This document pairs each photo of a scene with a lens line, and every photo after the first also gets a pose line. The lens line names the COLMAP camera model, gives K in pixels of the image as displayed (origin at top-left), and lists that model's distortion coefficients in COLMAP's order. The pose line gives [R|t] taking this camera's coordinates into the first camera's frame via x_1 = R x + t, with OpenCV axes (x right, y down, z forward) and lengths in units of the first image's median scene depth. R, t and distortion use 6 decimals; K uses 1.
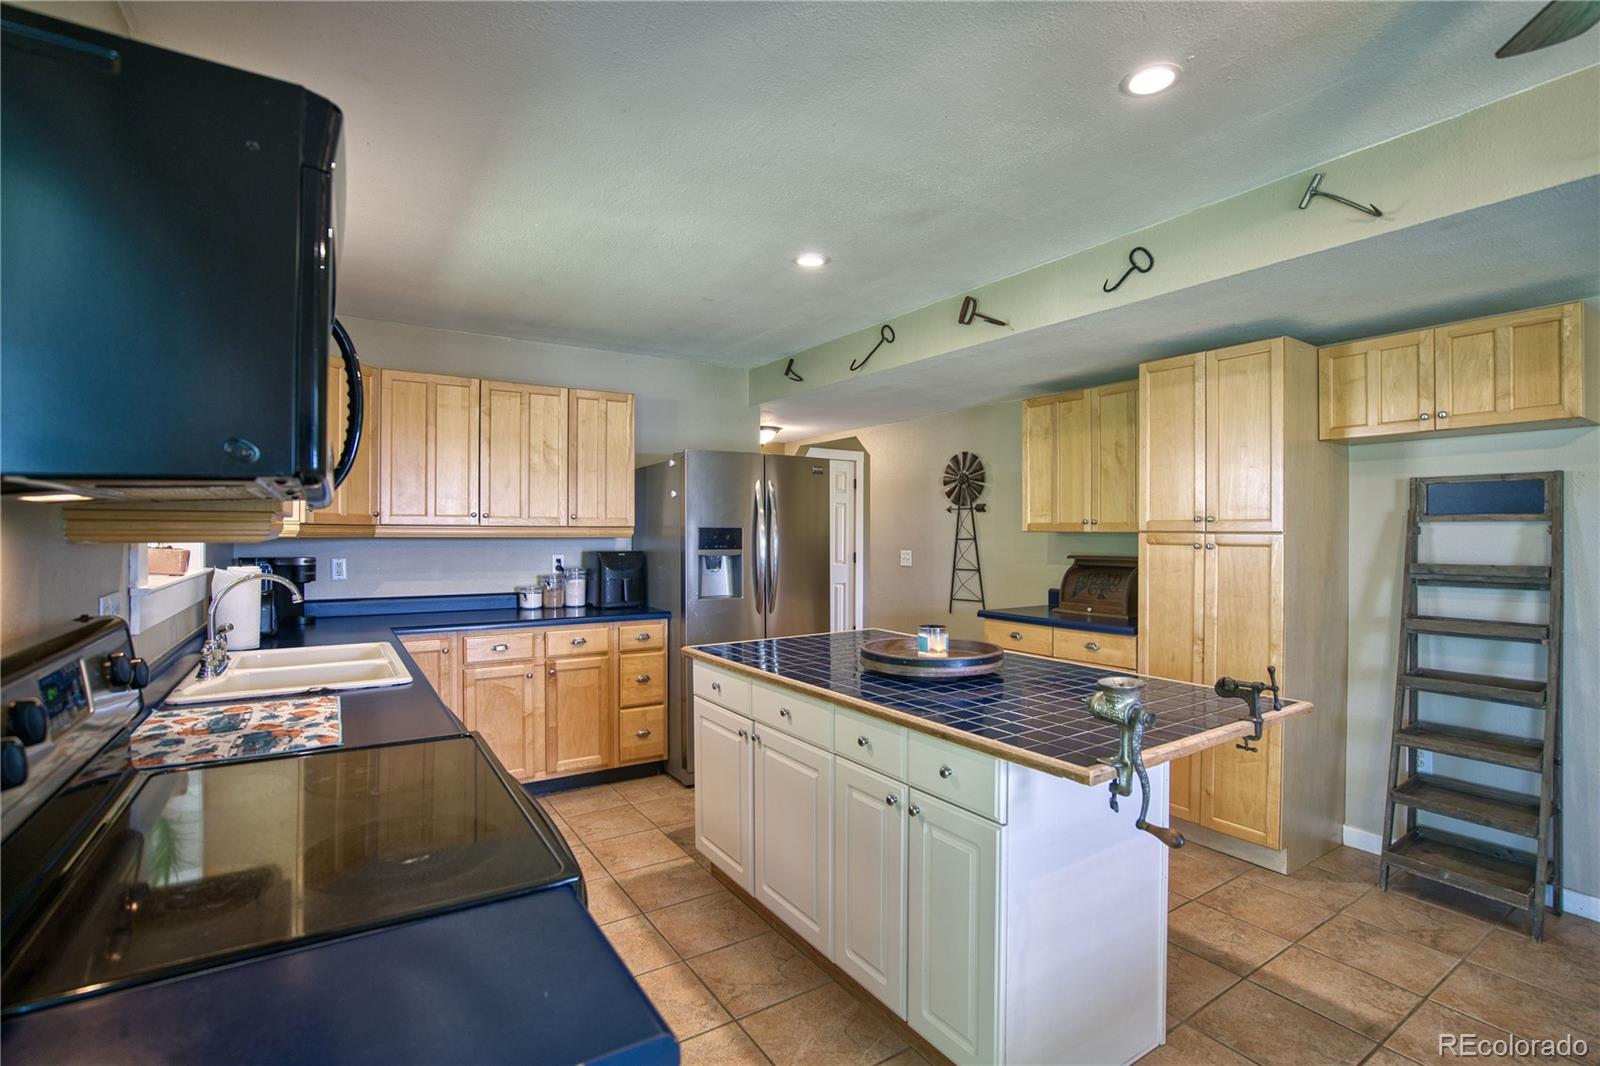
lens RADIAL K [[737.2, 0, 800.0], [0, 737.2, 533.0], [0, 0, 1]] dist [-0.061194, 0.025826]
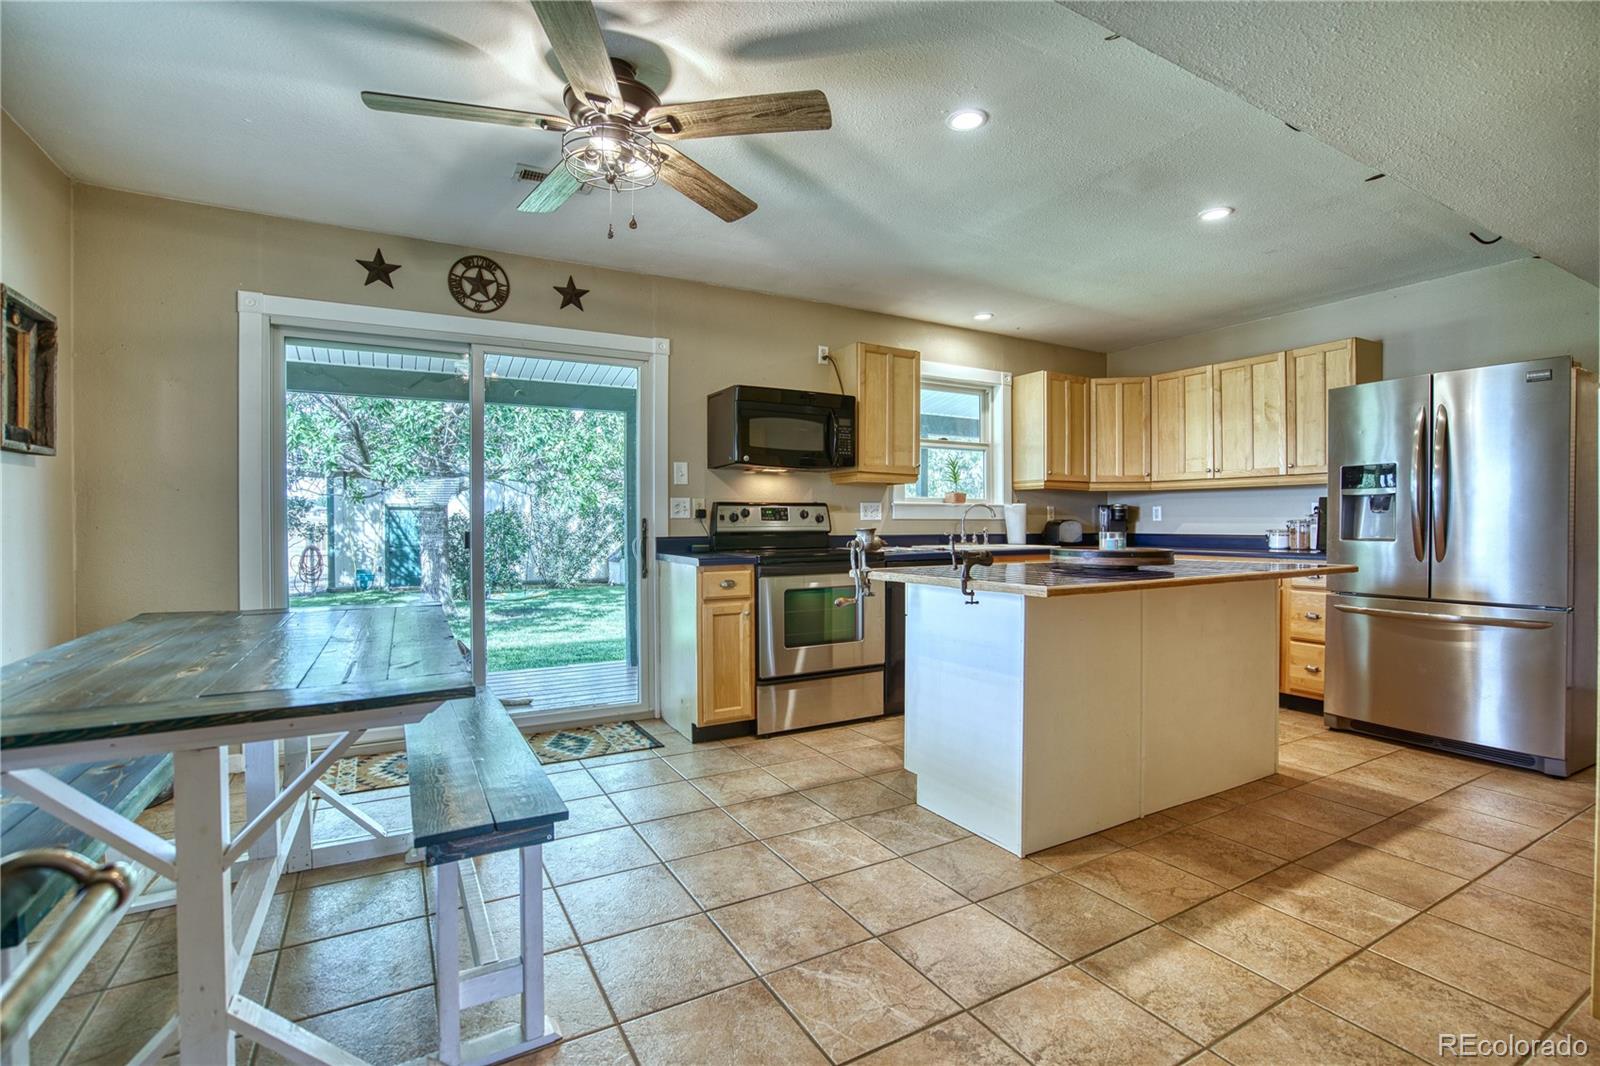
lens RADIAL K [[737.2, 0, 800.0], [0, 737.2, 533.0], [0, 0, 1]] dist [-0.061194, 0.025826]
pose [[-0.057049, 0.010429, -0.998317, 0.829548], [-0.002213, 0.999942, 0.010572, 0.070027], [0.998369, 0.002812, -0.057023, 0.327214]]
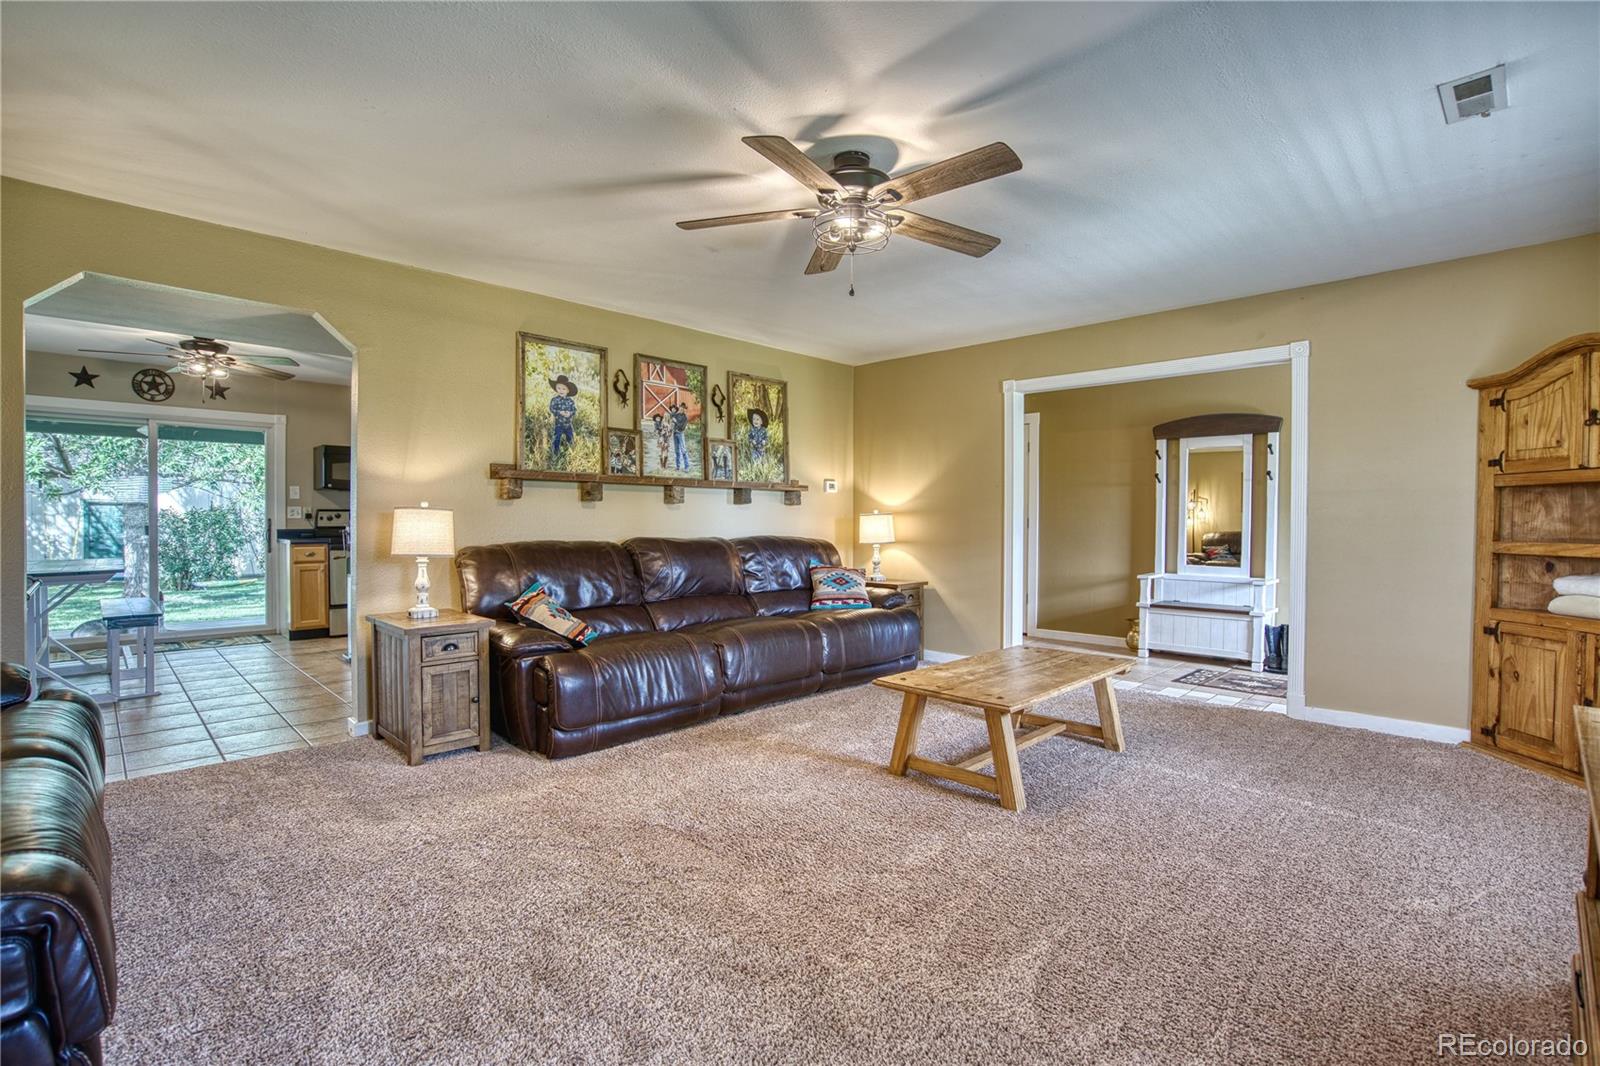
lens RADIAL K [[737.2, 0, 800.0], [0, 737.2, 533.0], [0, 0, 1]] dist [-0.061194, 0.025826]
pose [[0.213540, 0.015177, -0.976817, 1.792754], [-0.008093, 0.999872, 0.013766, 0.061747], [0.976901, 0.004966, 0.213635, 0.936122]]
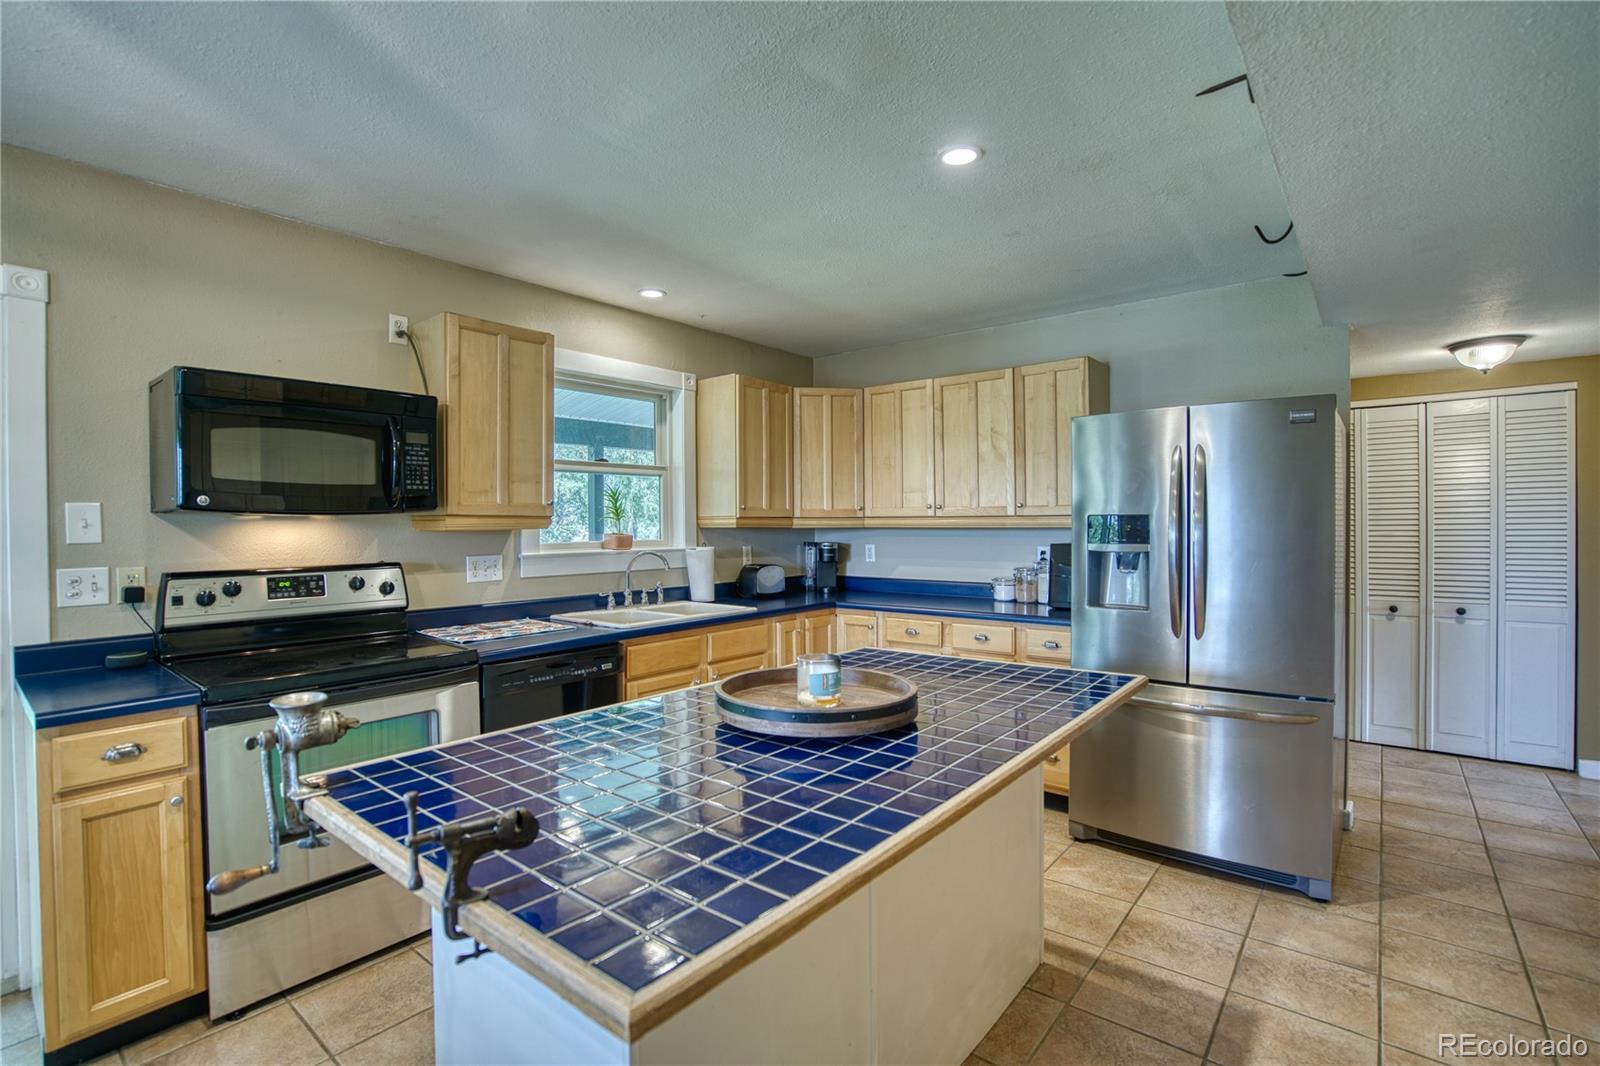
lens RADIAL K [[737.2, 0, 800.0], [0, 737.2, 533.0], [0, 0, 1]] dist [-0.061194, 0.025826]
pose [[0.312080, 0.009102, -0.950012, 0.488685], [0.005180, 0.999923, 0.011282, 0.000842], [0.950042, -0.008442, 0.312009, 0.453996]]
